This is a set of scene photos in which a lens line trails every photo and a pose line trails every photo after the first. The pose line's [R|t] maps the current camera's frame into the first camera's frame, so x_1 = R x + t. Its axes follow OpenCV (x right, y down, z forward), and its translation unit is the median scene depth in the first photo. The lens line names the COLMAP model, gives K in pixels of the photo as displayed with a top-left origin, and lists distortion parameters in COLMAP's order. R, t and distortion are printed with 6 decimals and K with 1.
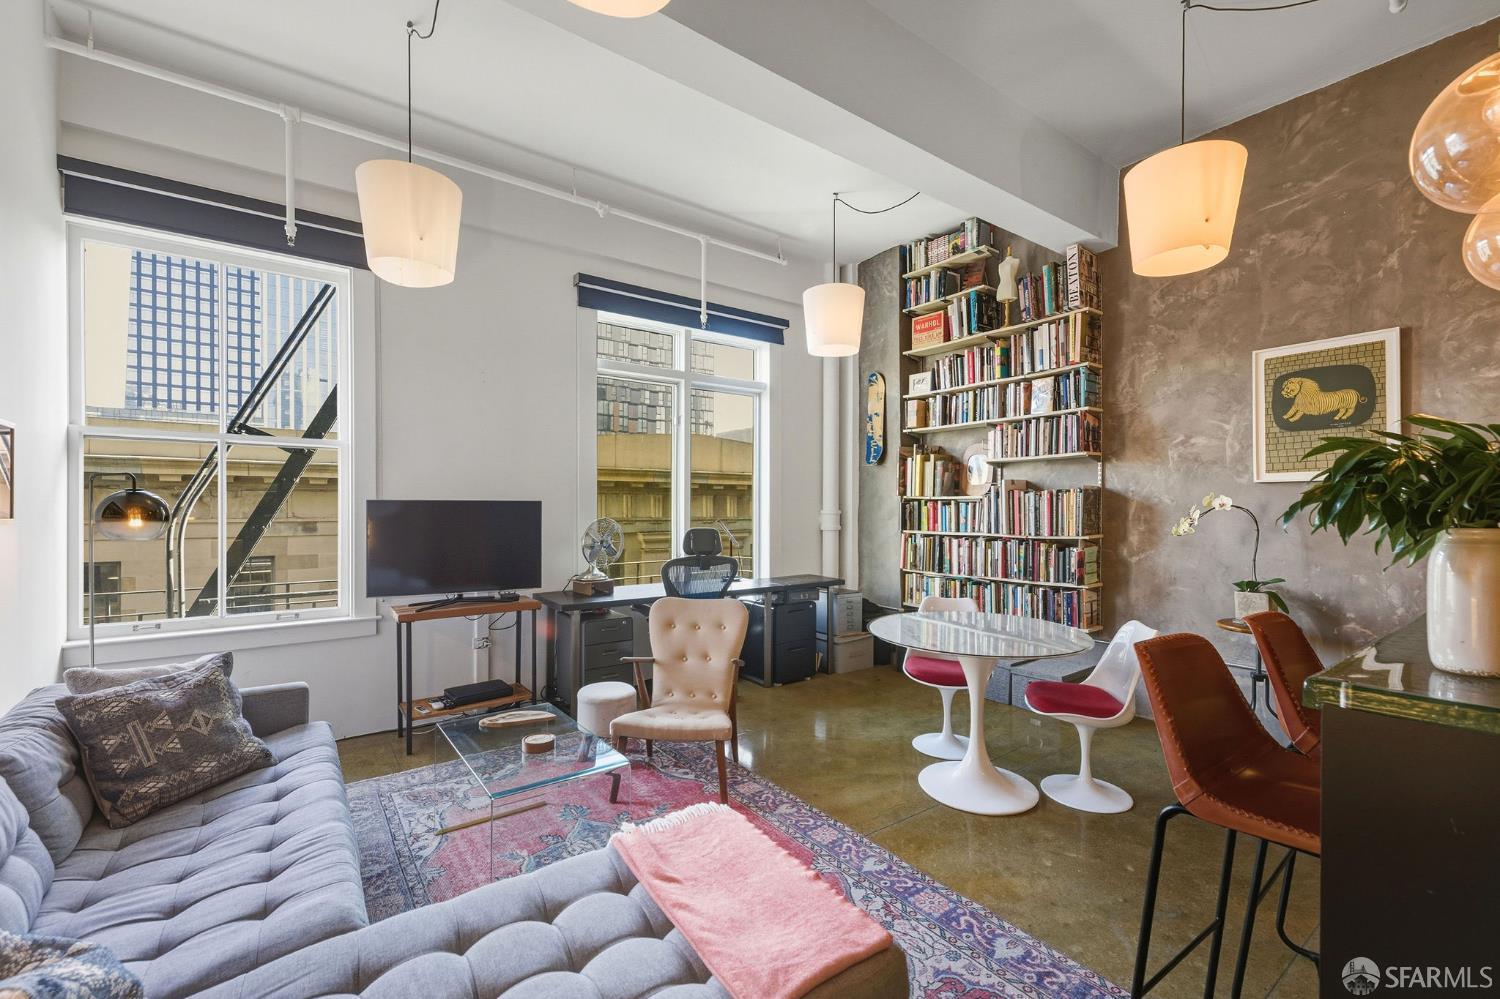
lens RADIAL K [[634.9, 0, 755.8], [0, 634.9, 509.8], [0, 0, 1]] dist [0.004113, 0.000077]
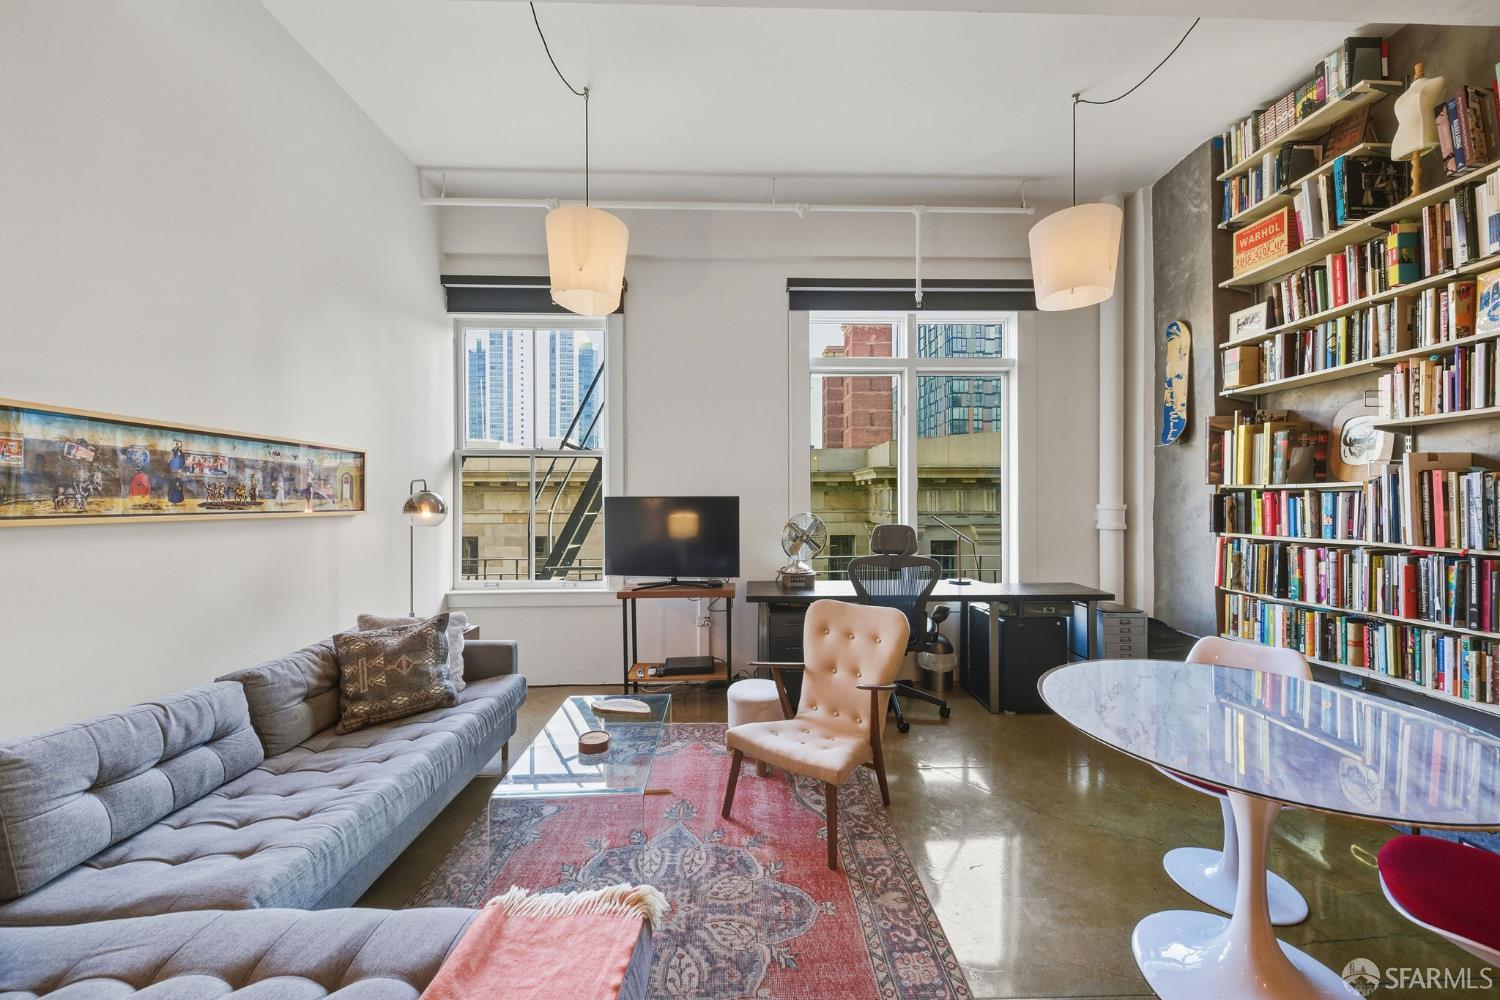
lens RADIAL K [[537.3, 0, 753.3], [0, 537.3, 501.5], [0, 0, 1]] dist [0.012045, -0.006602]
pose [[0.819140, -0.004182, -0.573578, 0.168883], [0.001438, 0.999985, -0.005237, -0.000391], [0.573592, 0.003465, 0.819134, 0.224041]]
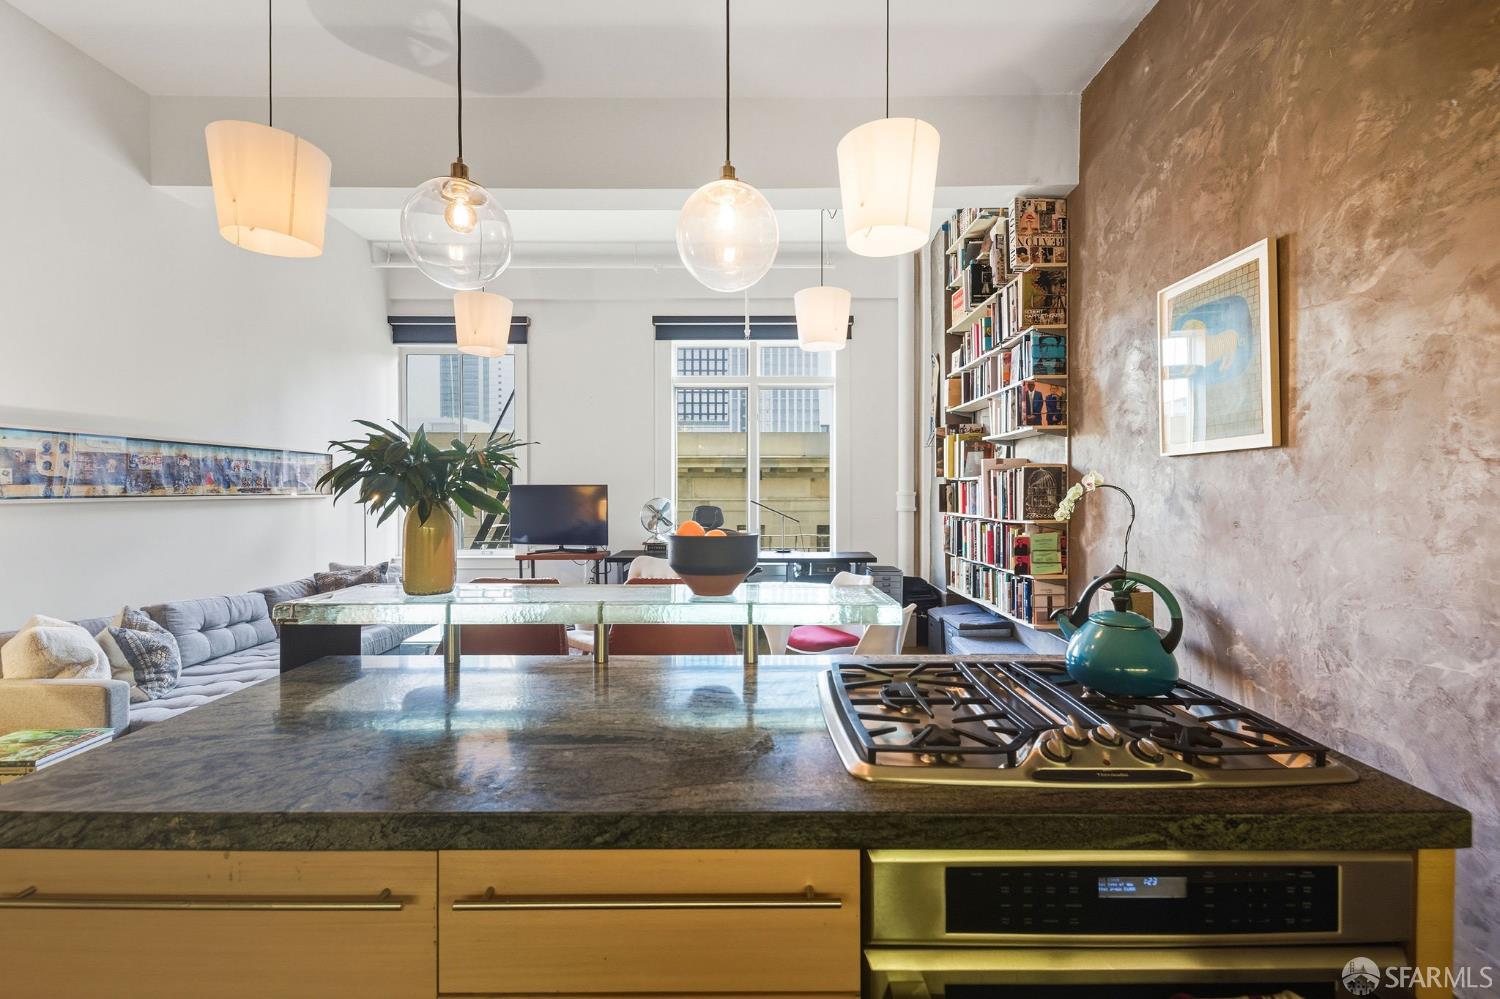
lens RADIAL K [[626.2, 0, 751.6], [0, 626.2, 491.8], [0, 0, 1]] dist [0.016263, 0.000072]
pose [[0.802585, 0.000655, -0.596537, 0.637740], [-0.000761, 1.000000, 0.000074, 0.001240], [0.596537, 0.000394, 0.802586, 0.047421]]
